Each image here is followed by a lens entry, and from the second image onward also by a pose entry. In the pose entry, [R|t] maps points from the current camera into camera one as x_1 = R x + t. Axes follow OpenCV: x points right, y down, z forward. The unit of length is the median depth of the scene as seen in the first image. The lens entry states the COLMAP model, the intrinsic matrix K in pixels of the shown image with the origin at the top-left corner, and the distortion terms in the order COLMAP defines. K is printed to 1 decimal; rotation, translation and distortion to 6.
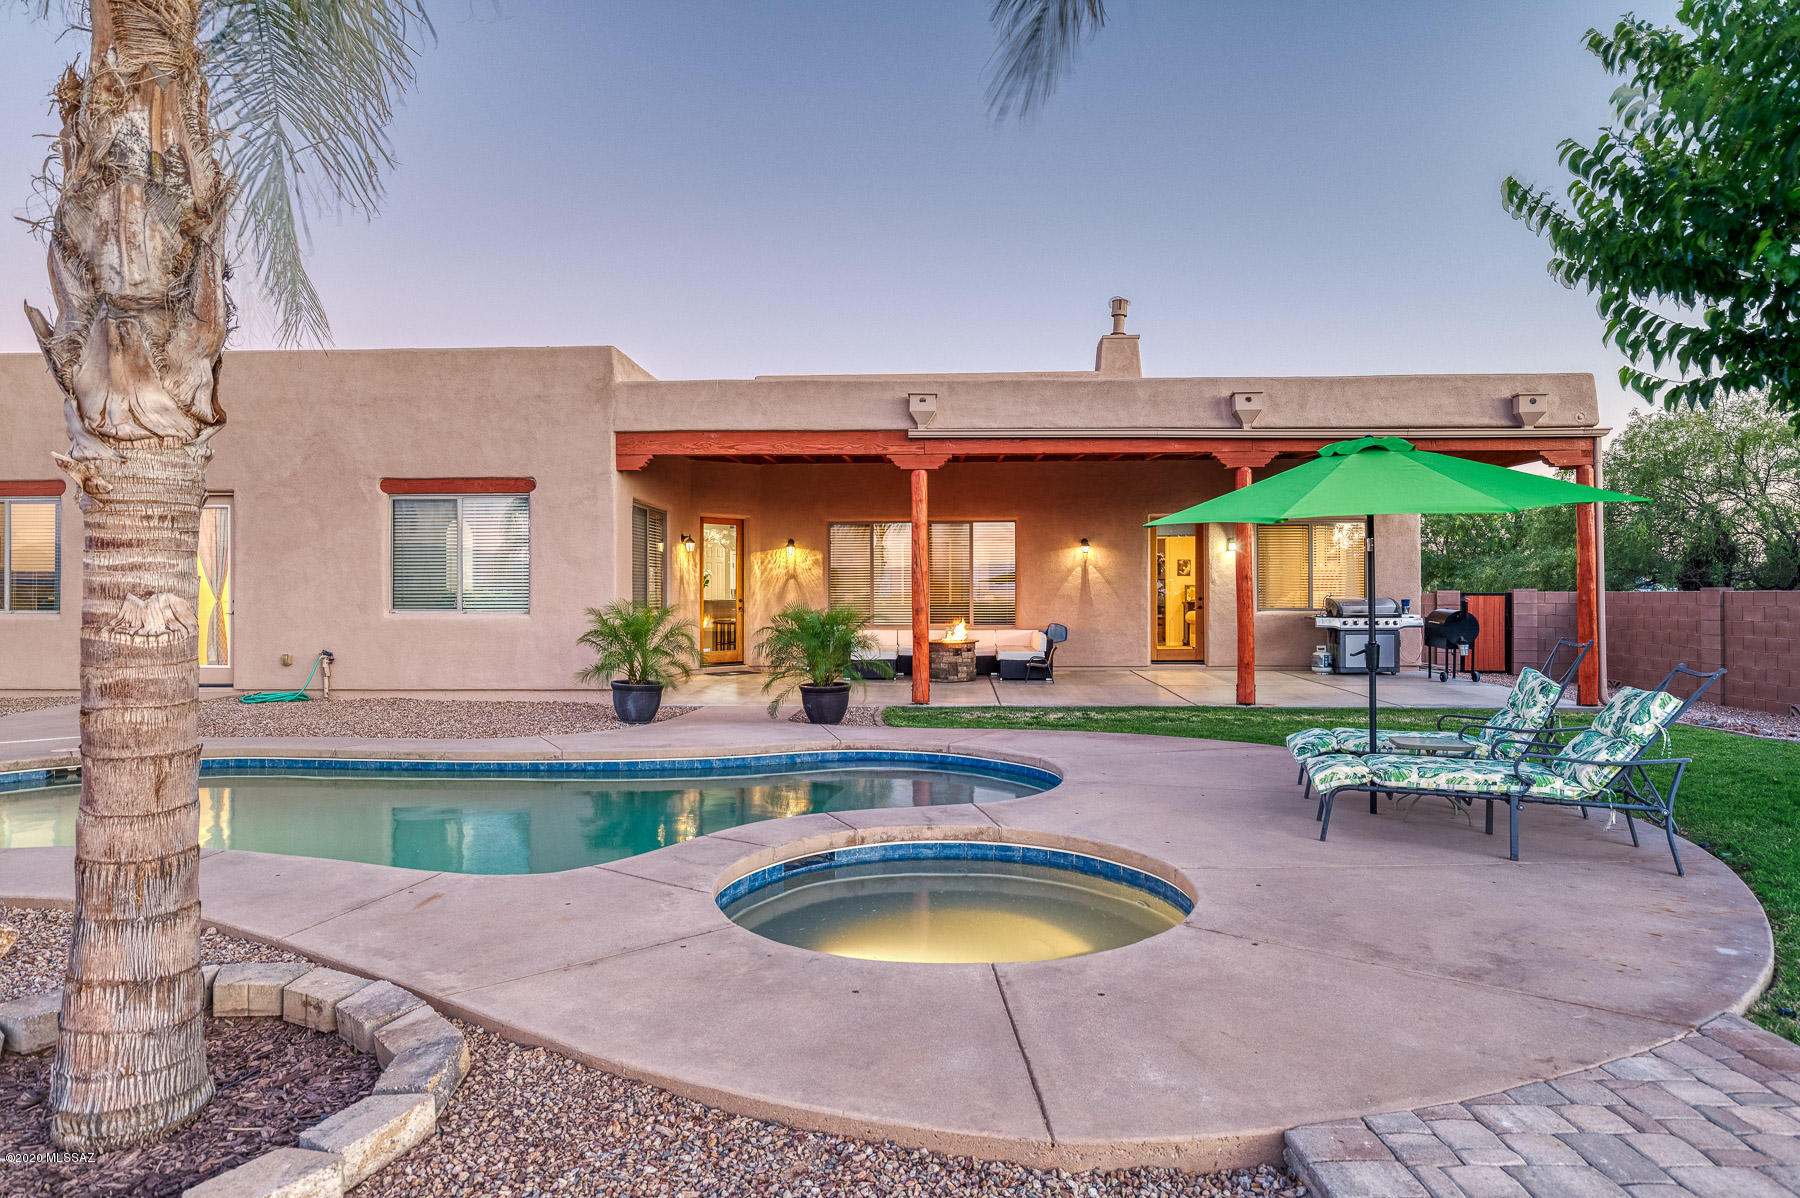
lens RADIAL K [[1005.7, 0, 894.4], [0, 1005.7, 595.7], [0, 0, 1]] dist [0.003663, -0.001685]
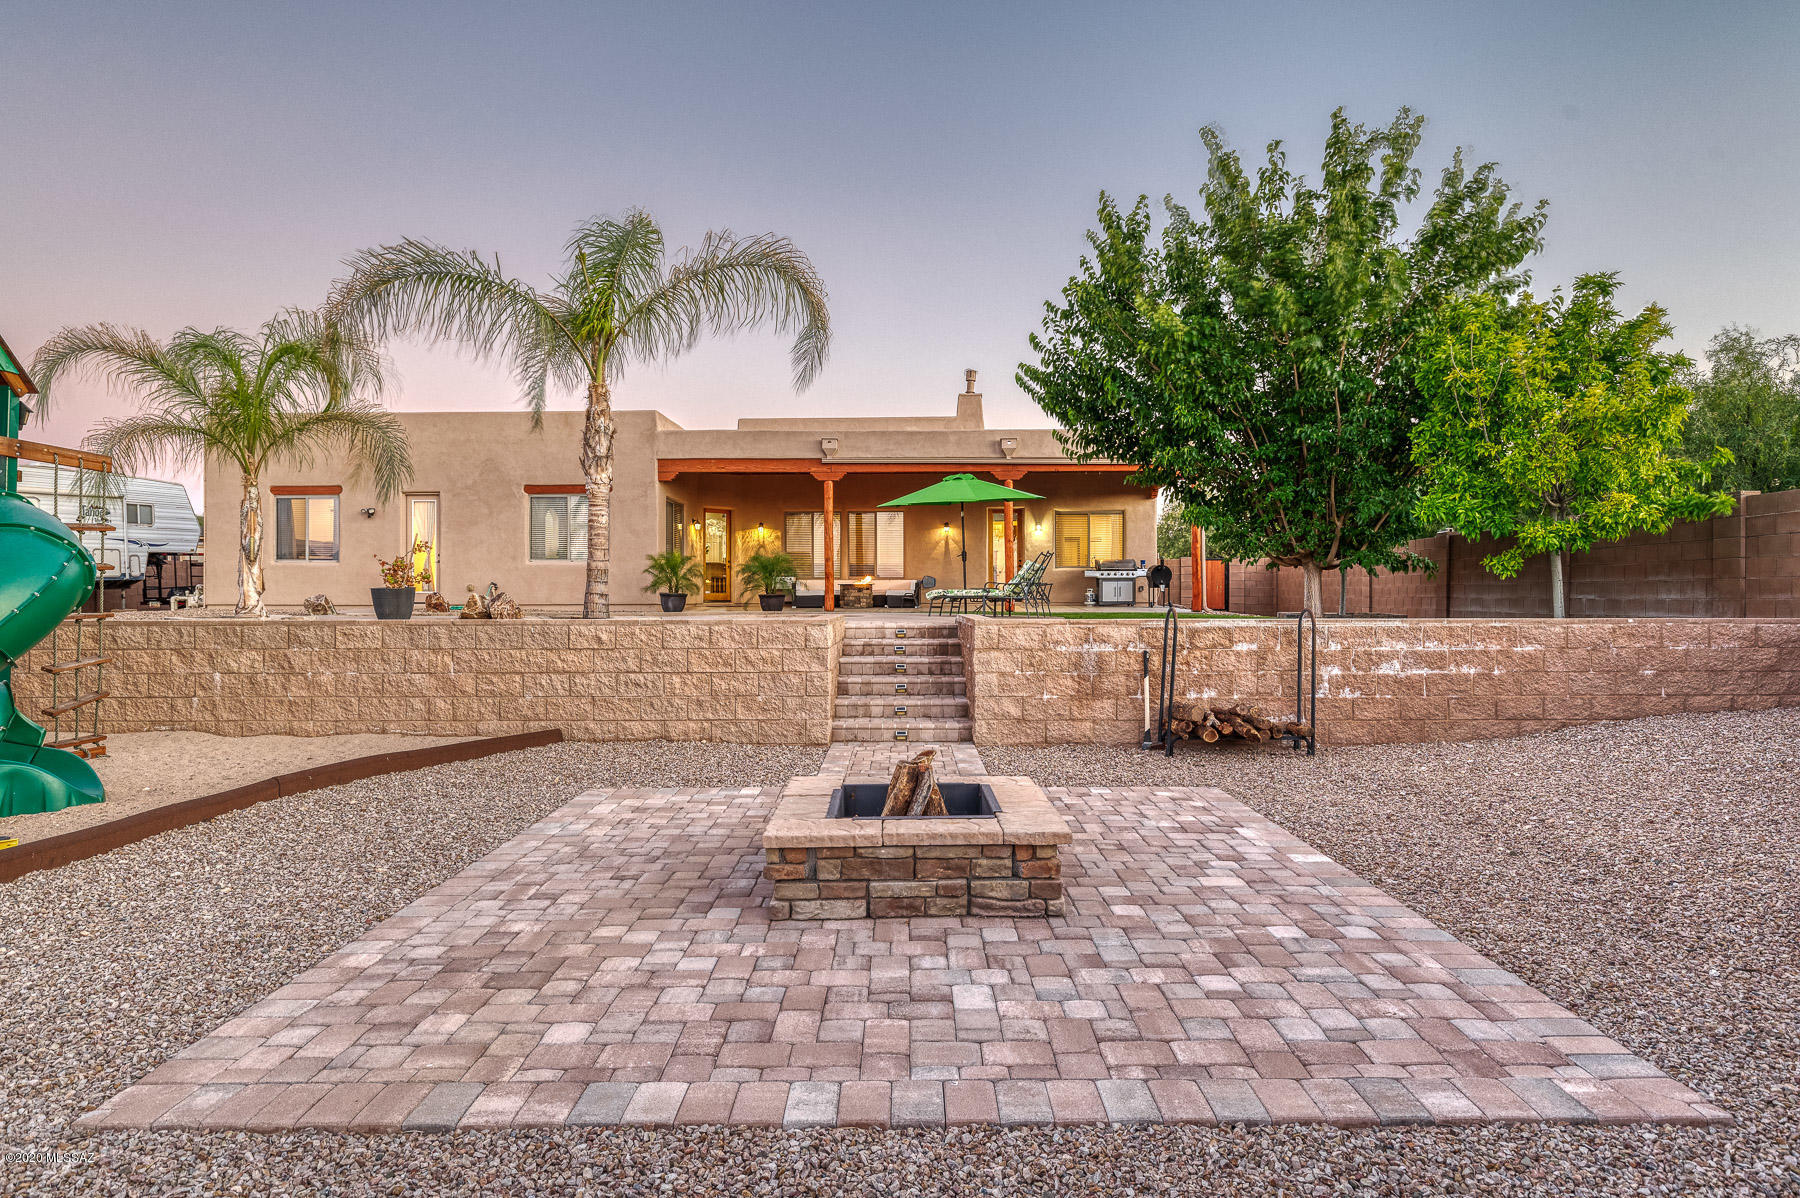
lens RADIAL K [[1005.7, 0, 895.1], [0, 1005.7, 594.5], [0, 0, 1]] dist [0.003663, -0.001685]
pose [[0.999975, 0.000916, 0.006992, 0.128396], [-0.000912, 0.999999, -0.000535, 0.075748], [-0.006993, 0.000529, 0.999975, -0.769859]]
